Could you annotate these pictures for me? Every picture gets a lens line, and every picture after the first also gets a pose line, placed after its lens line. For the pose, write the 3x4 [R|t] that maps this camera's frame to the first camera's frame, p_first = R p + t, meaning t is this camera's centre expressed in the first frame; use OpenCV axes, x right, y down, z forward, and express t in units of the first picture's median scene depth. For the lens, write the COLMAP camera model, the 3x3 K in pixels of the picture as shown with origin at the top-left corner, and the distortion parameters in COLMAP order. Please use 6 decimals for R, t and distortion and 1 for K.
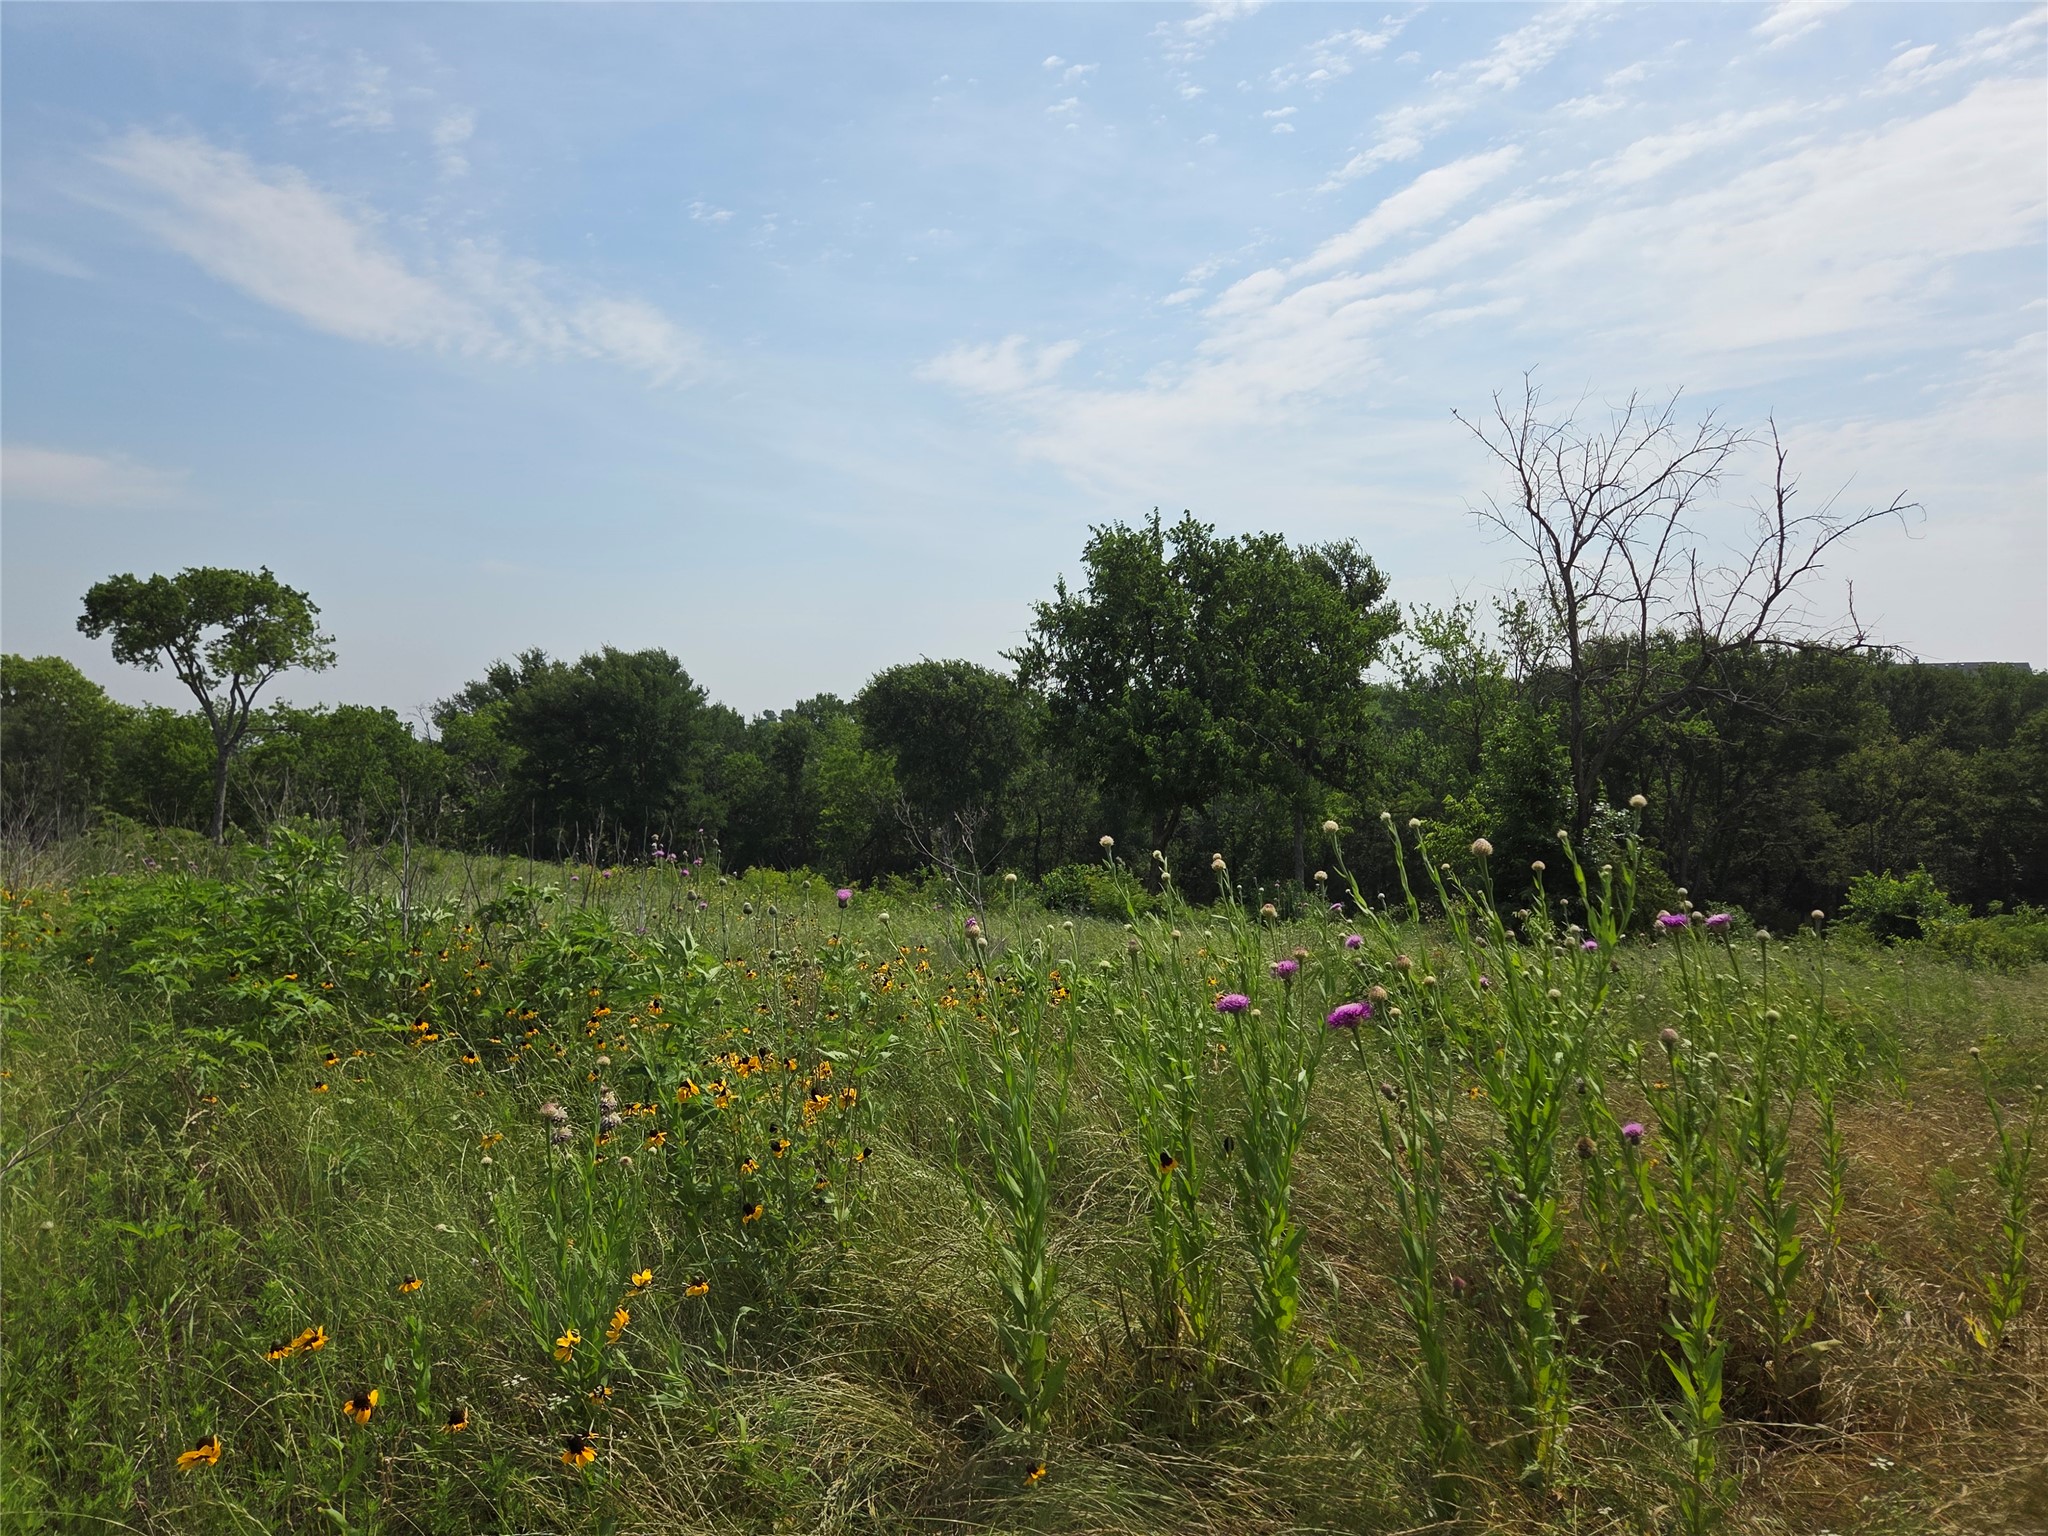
lens RADIAL K [[1339.1, 0, 1024.0], [0, 1339.1, 768.0], [0, 0, 1]] dist [0.057207, -0.042918]
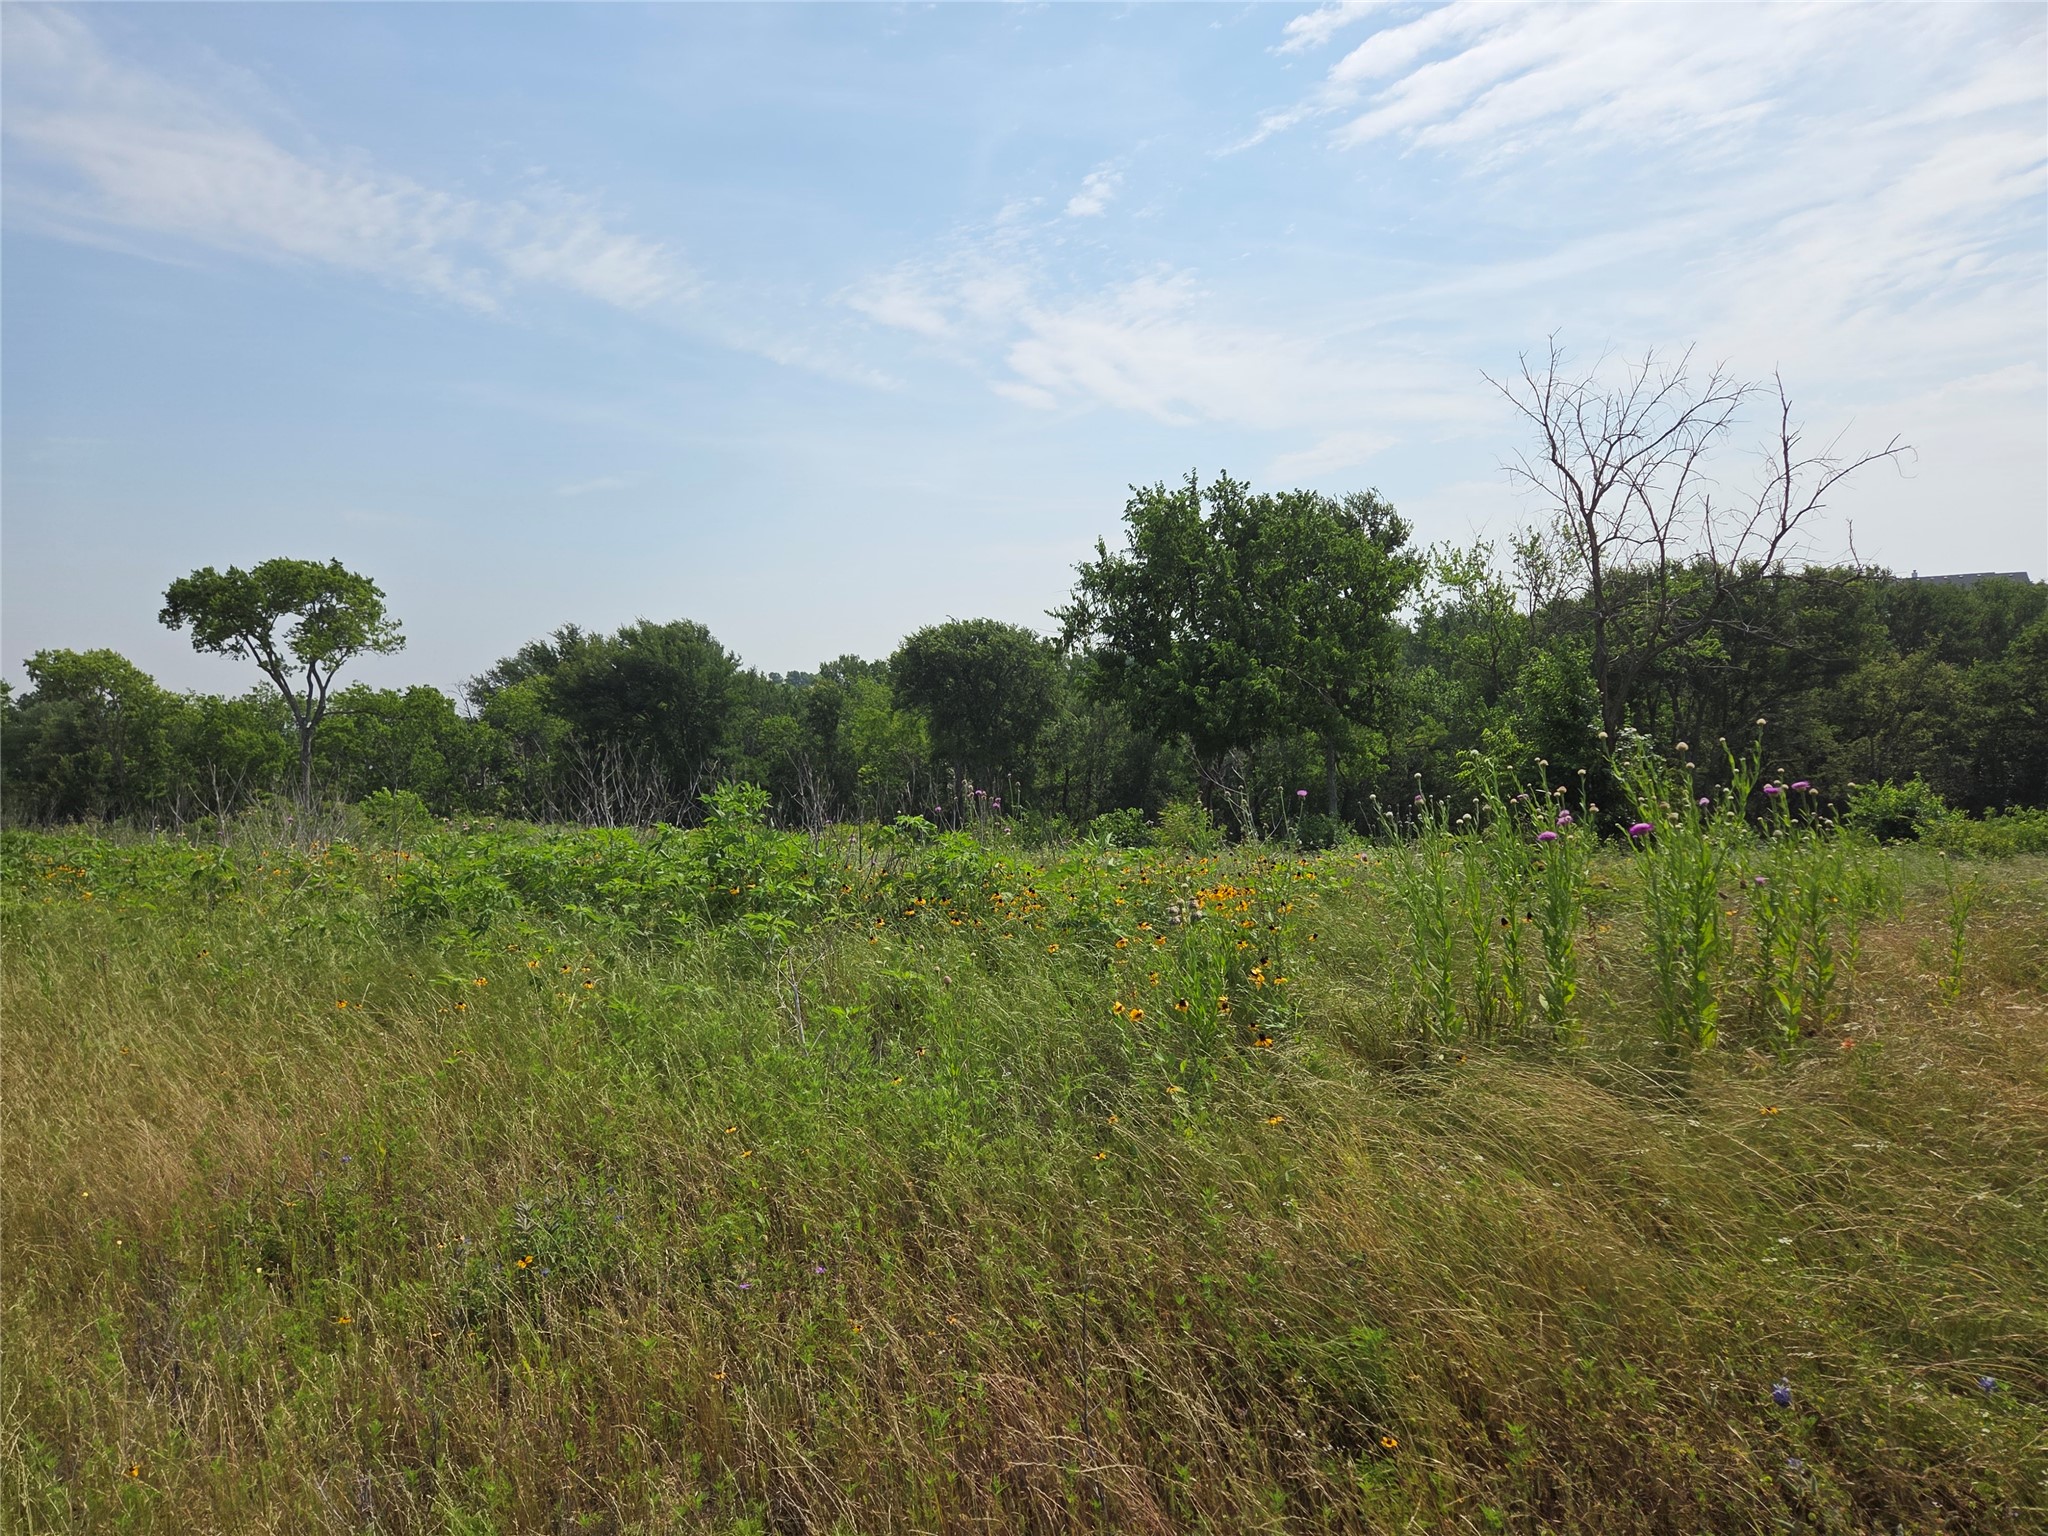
lens RADIAL K [[1360.8, 0, 1011.3], [0, 1360.8, 796.7], [0, 0, 1]] dist [0.079607, -0.063930]
pose [[0.999142, -0.041393, 0.001207, -0.040781], [0.041259, 0.997558, 0.056351, -0.001411], [-0.003537, -0.056252, 0.998410, -0.067023]]
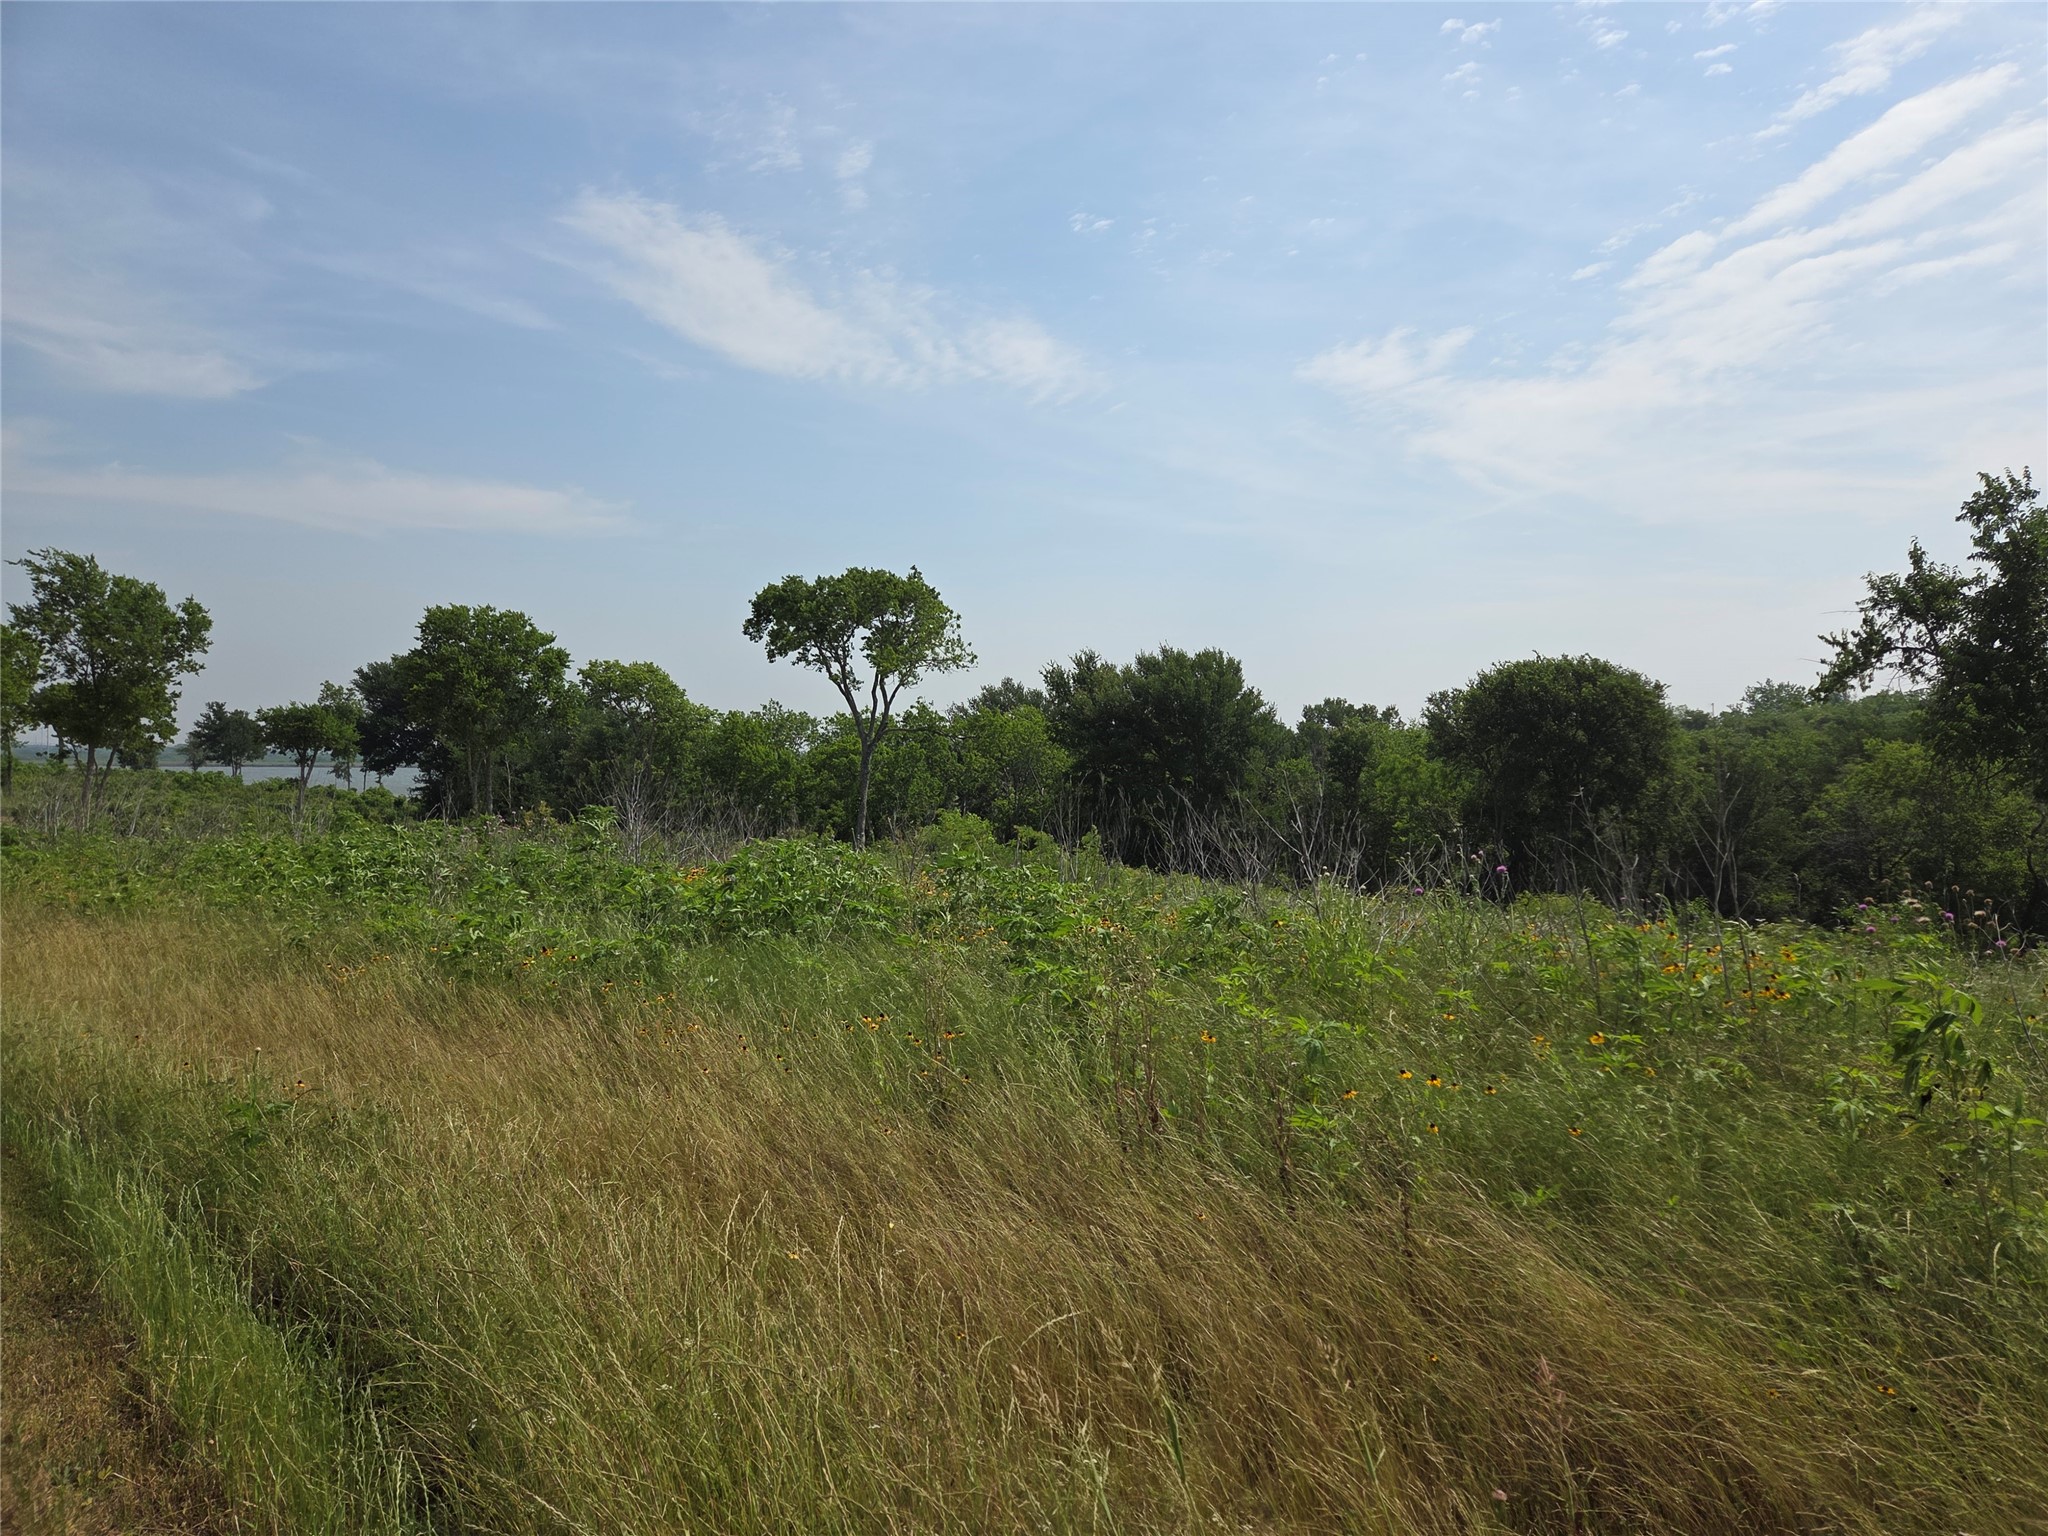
lens RADIAL K [[1275.8, 0, 970.2], [0, 1275.8, 847.4], [0, 0, 1]] dist [0.050392, -0.024664]
pose [[0.972629, 0.029055, -0.230539, -0.260533], [-0.016816, 0.998352, 0.054874, 0.005401], [0.231754, -0.049495, 0.971514, 0.077697]]
